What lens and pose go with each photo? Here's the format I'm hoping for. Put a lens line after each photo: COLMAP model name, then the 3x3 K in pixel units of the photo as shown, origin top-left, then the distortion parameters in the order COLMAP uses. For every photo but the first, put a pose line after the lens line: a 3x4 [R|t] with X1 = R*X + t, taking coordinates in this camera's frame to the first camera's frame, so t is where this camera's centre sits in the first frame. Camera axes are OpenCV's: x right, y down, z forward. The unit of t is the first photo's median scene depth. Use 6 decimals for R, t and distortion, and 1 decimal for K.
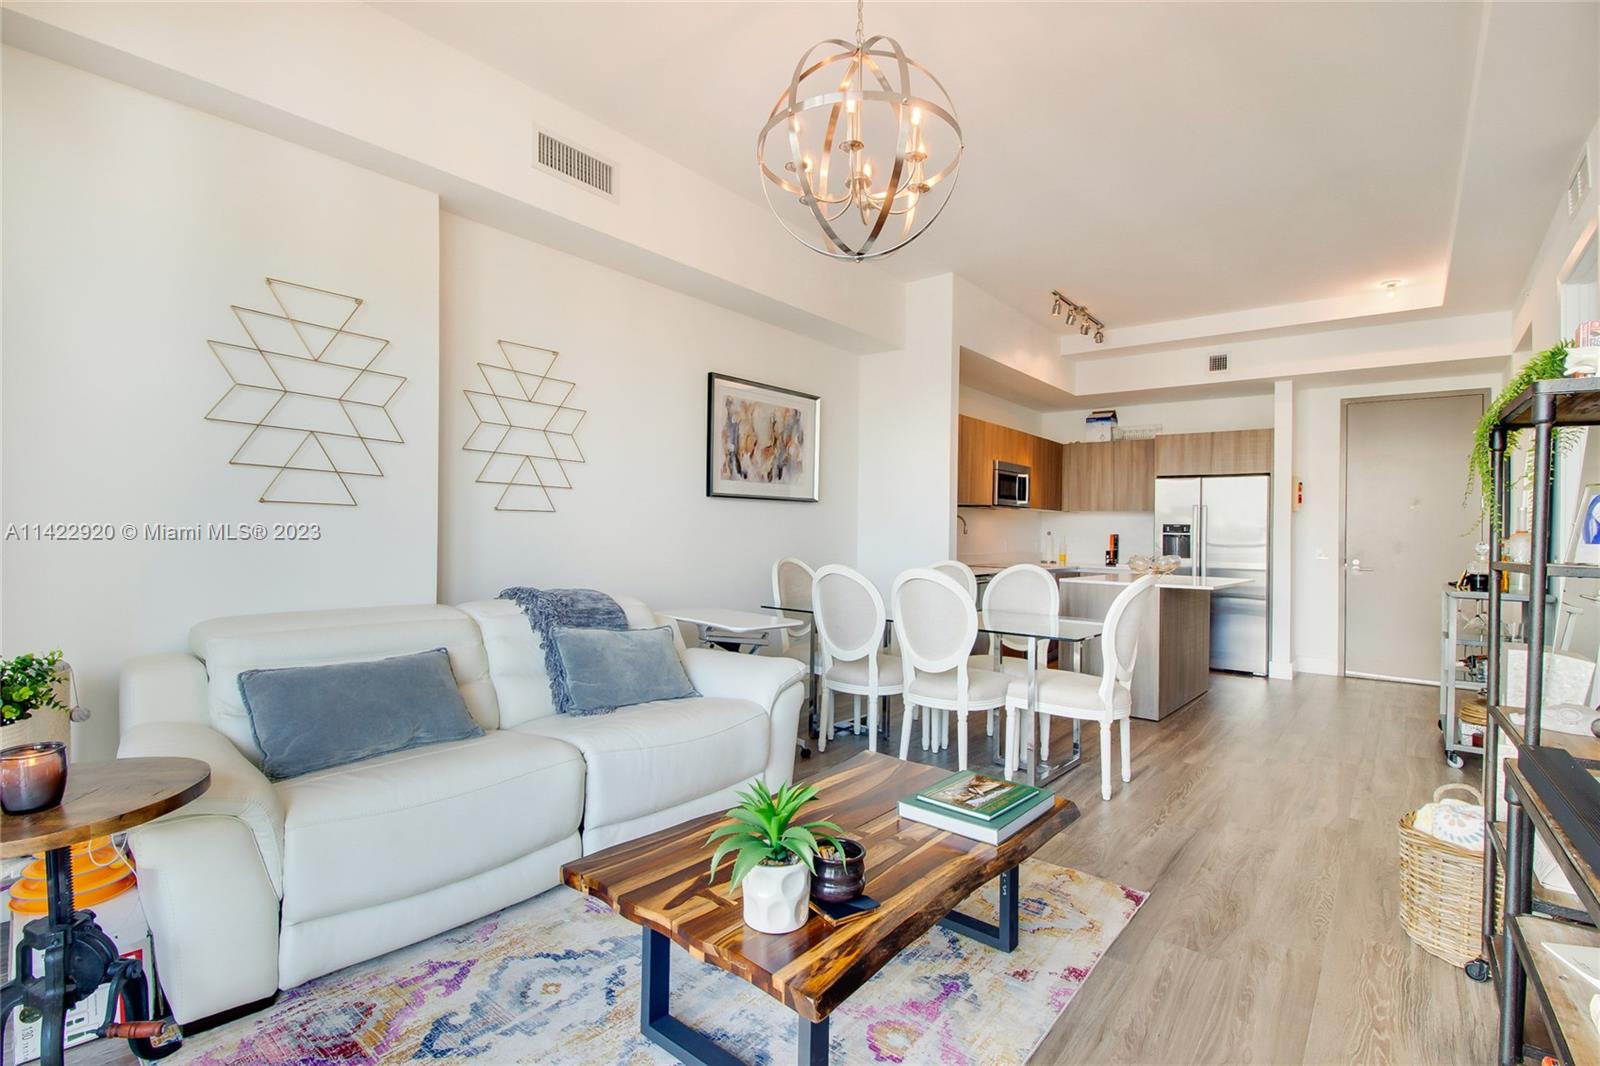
lens RADIAL K [[743.2, 0, 798.9], [0, 743.2, 534.0], [0, 0, 1]] dist [-0.001582, 0.001941]
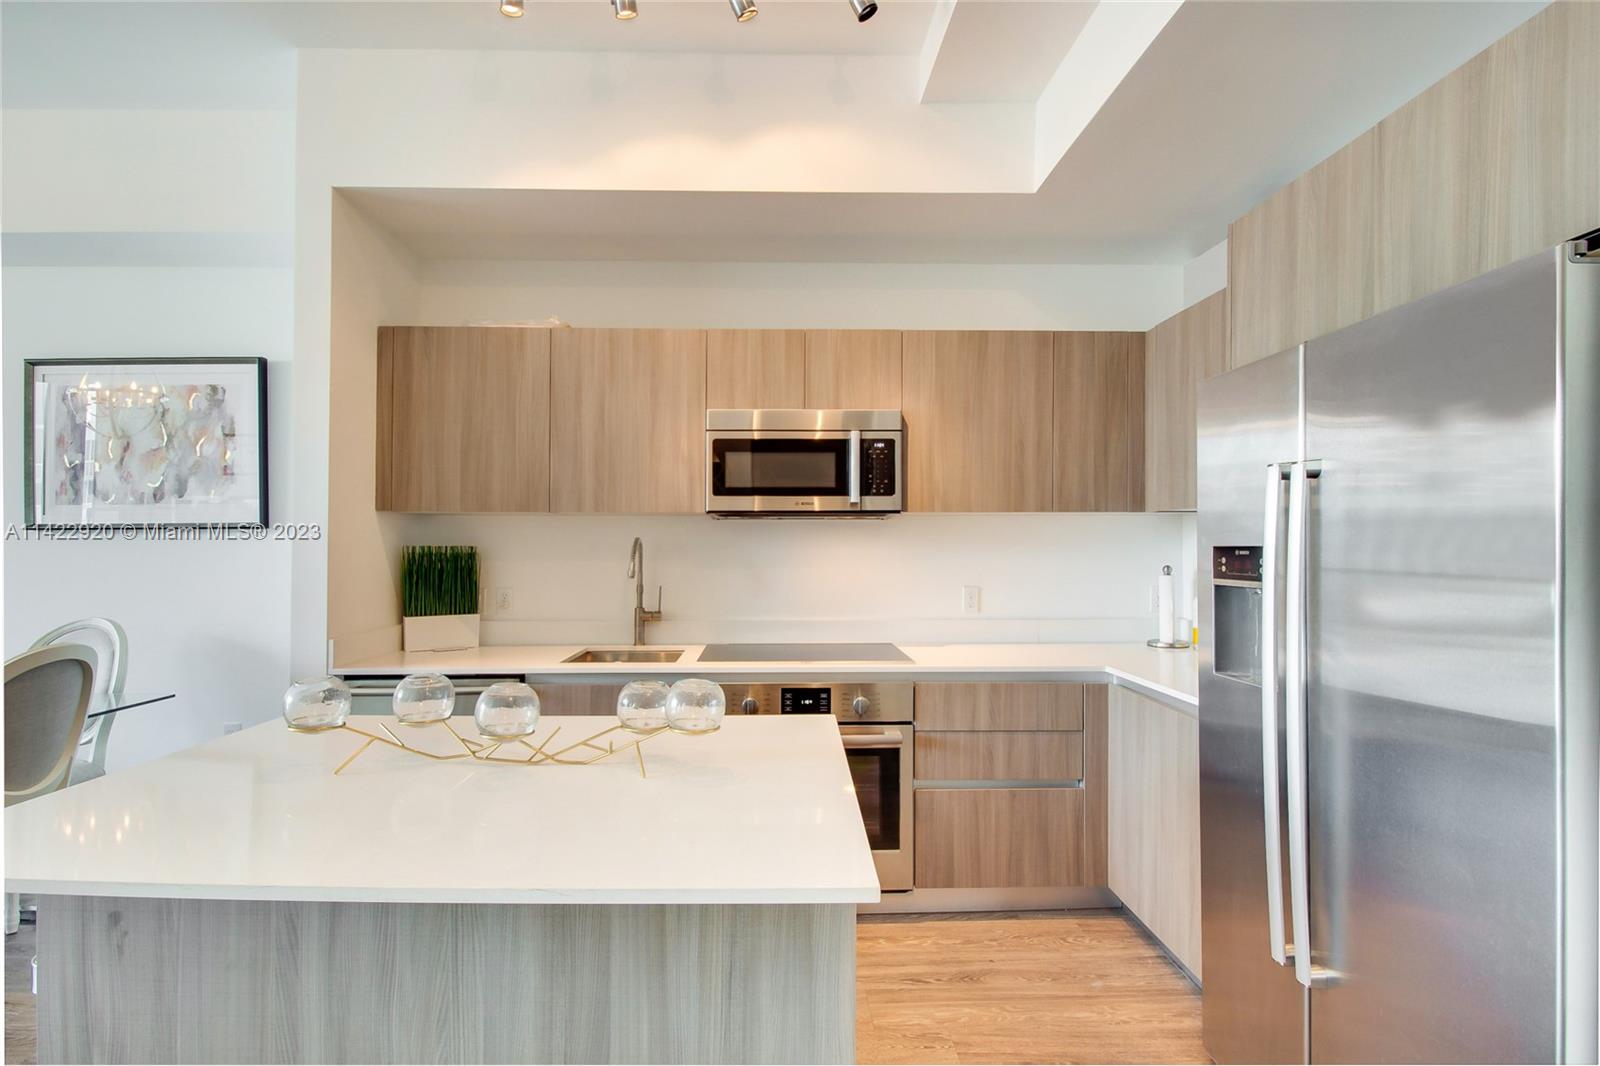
lens RADIAL K [[743.2, 0, 796.6], [0, 743.2, 538.2], [0, 0, 1]] dist [-0.001582, 0.001941]
pose [[0.654699, -0.023340, -0.755529, 0.824407], [0.009975, 0.999703, -0.022239, -0.017698], [0.755824, 0.007023, 0.654737, 0.988135]]
